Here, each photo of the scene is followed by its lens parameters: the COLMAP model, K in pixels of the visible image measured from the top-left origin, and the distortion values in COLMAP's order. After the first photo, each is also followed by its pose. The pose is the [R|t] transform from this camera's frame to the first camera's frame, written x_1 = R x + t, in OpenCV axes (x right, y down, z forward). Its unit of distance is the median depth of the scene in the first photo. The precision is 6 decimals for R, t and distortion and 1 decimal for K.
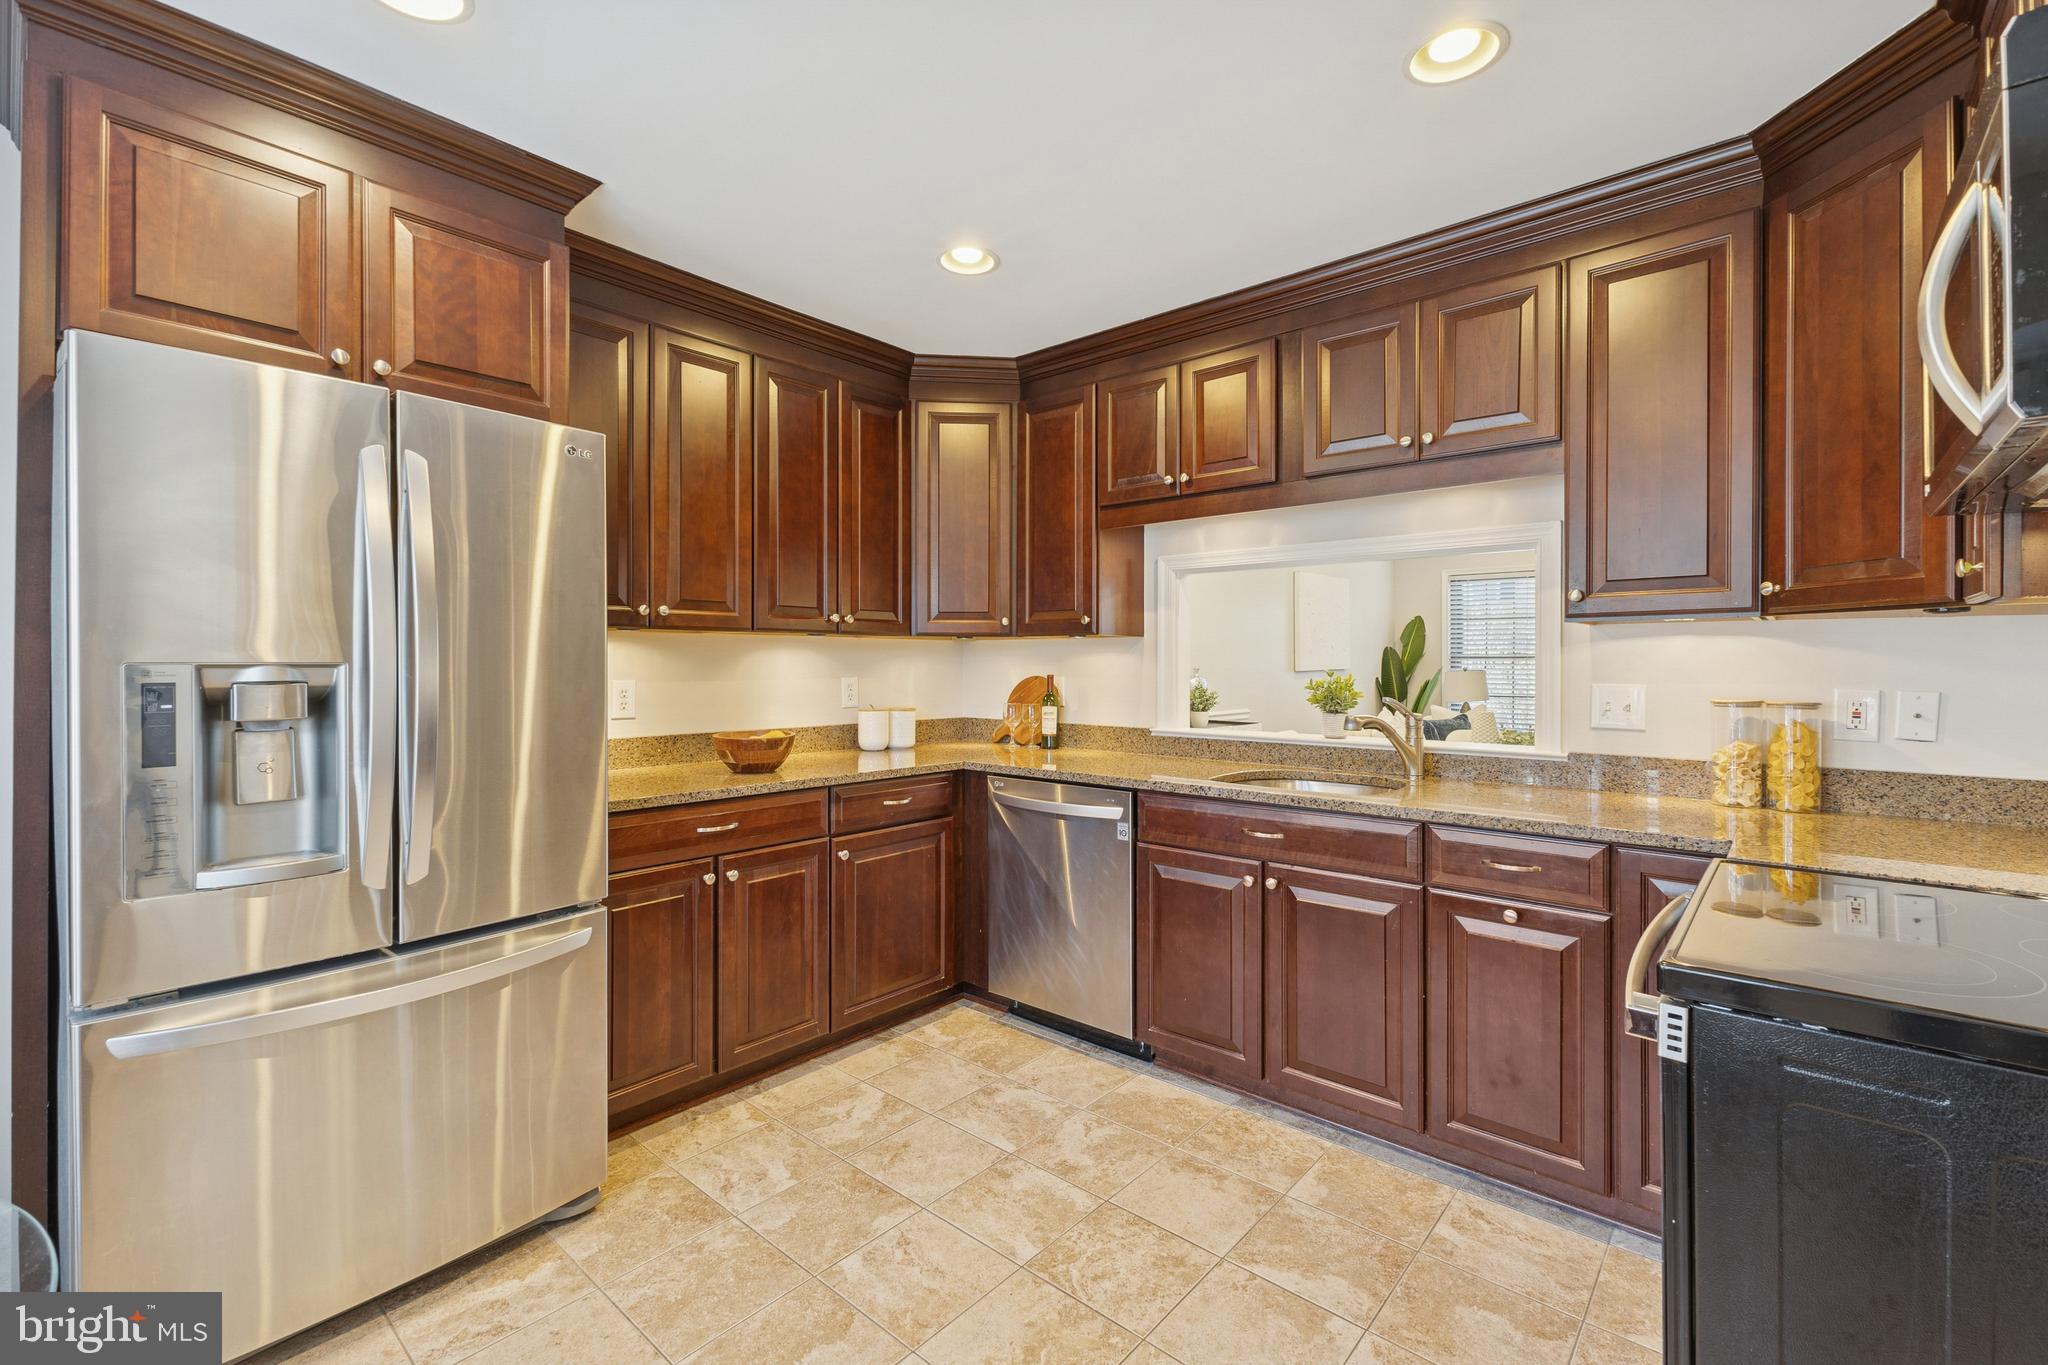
lens RADIAL K [[882.6, 0, 1020.3], [0, 882.6, 666.2], [0, 0, 1]] dist [-0.000357, -0.000126]
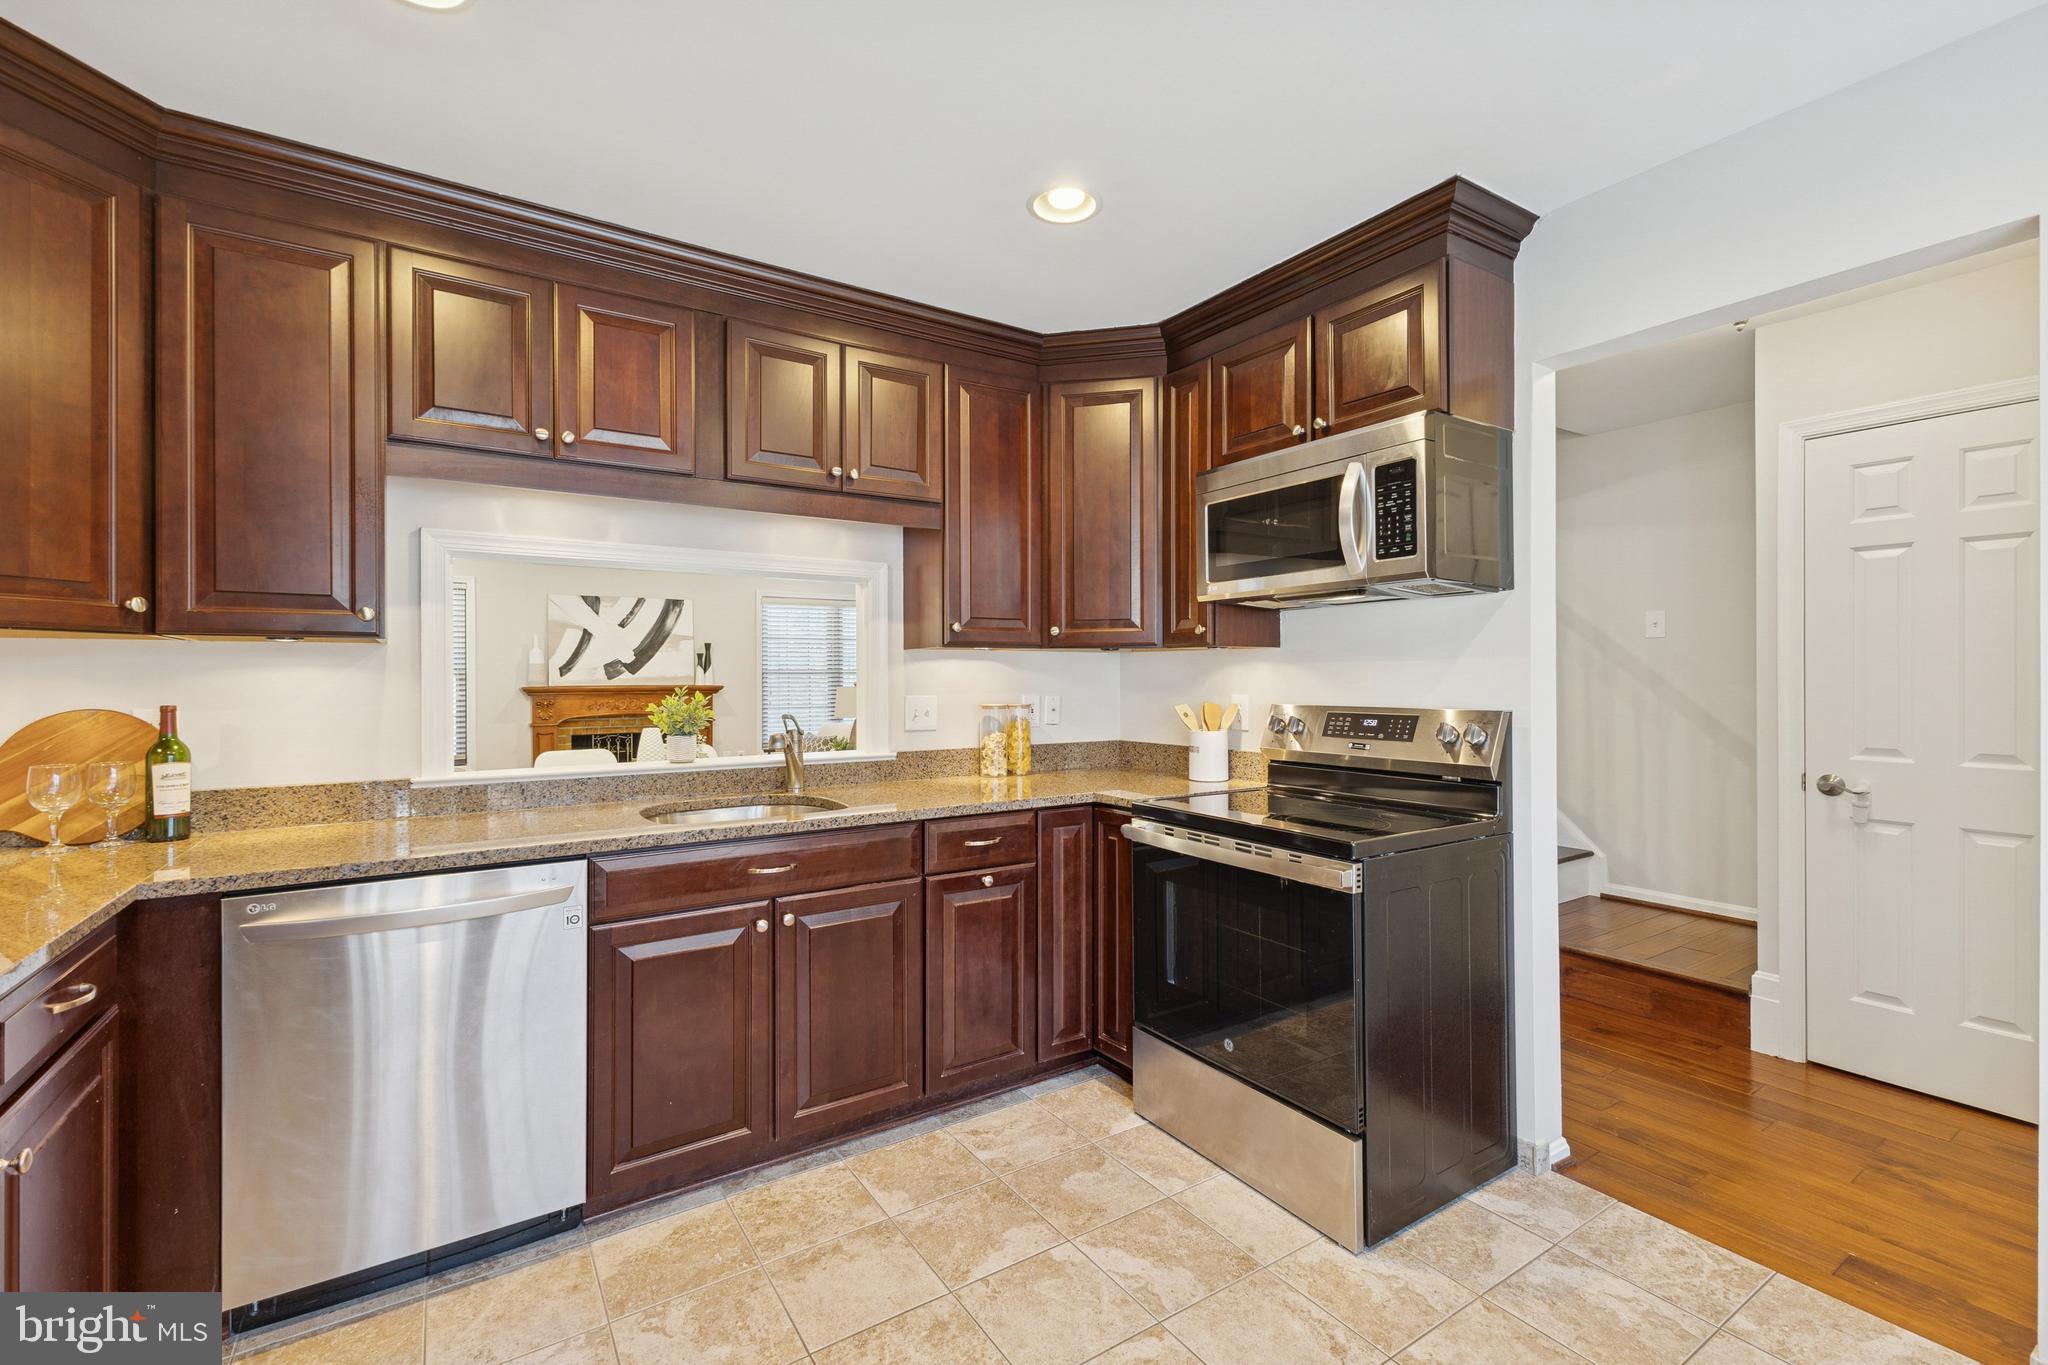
lens RADIAL K [[887.7, 0, 1024.1], [0, 887.7, 672.9], [0, 0, 1]] dist [0.006607, 0.000174]
pose [[0.259669, 0.000399, 0.965698, -0.539123], [0.006088, 0.999979, -0.002050, -0.009486], [-0.965679, 0.006412, 0.259661, 0.507465]]
